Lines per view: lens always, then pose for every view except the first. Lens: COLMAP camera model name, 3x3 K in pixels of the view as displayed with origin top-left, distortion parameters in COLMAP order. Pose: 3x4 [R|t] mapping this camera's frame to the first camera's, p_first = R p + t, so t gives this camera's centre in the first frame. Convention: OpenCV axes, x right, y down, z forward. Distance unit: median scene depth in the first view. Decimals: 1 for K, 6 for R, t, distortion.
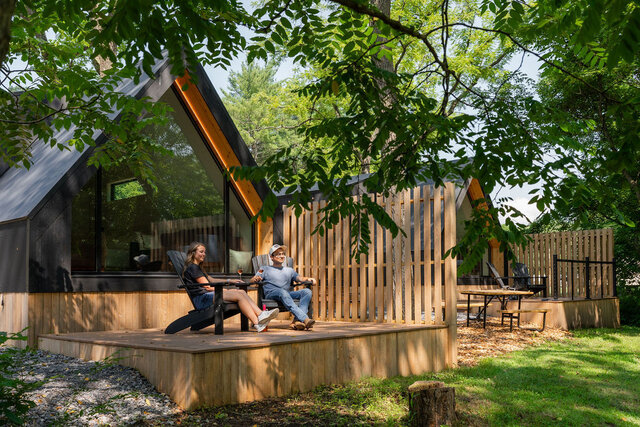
lens RADIAL K [[645.2, 0, 320.0], [0, 645.2, 213.5], [0, 0, 1]] dist [0.001500, 0.009098]
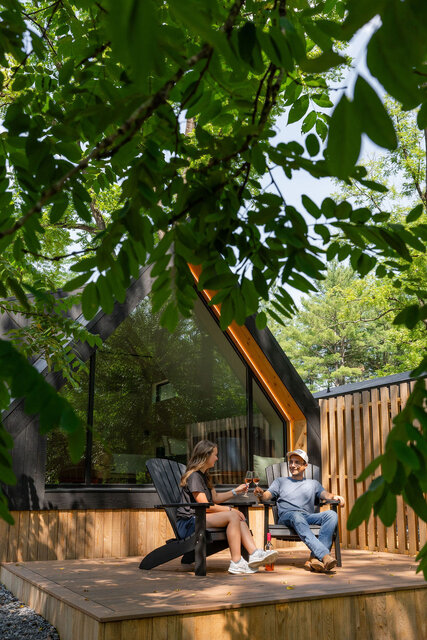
lens RADIAL K [[610.1, 0, 213.5], [0, 610.1, 320.0], [0, 0, 1]] dist [-0.003231, 0.007801]
pose [[0.943564, -0.076698, -0.322186, 0.097899], [0.026676, 0.987255, -0.156896, 0.006482], [0.330113, 0.139446, 0.933585, 0.278216]]
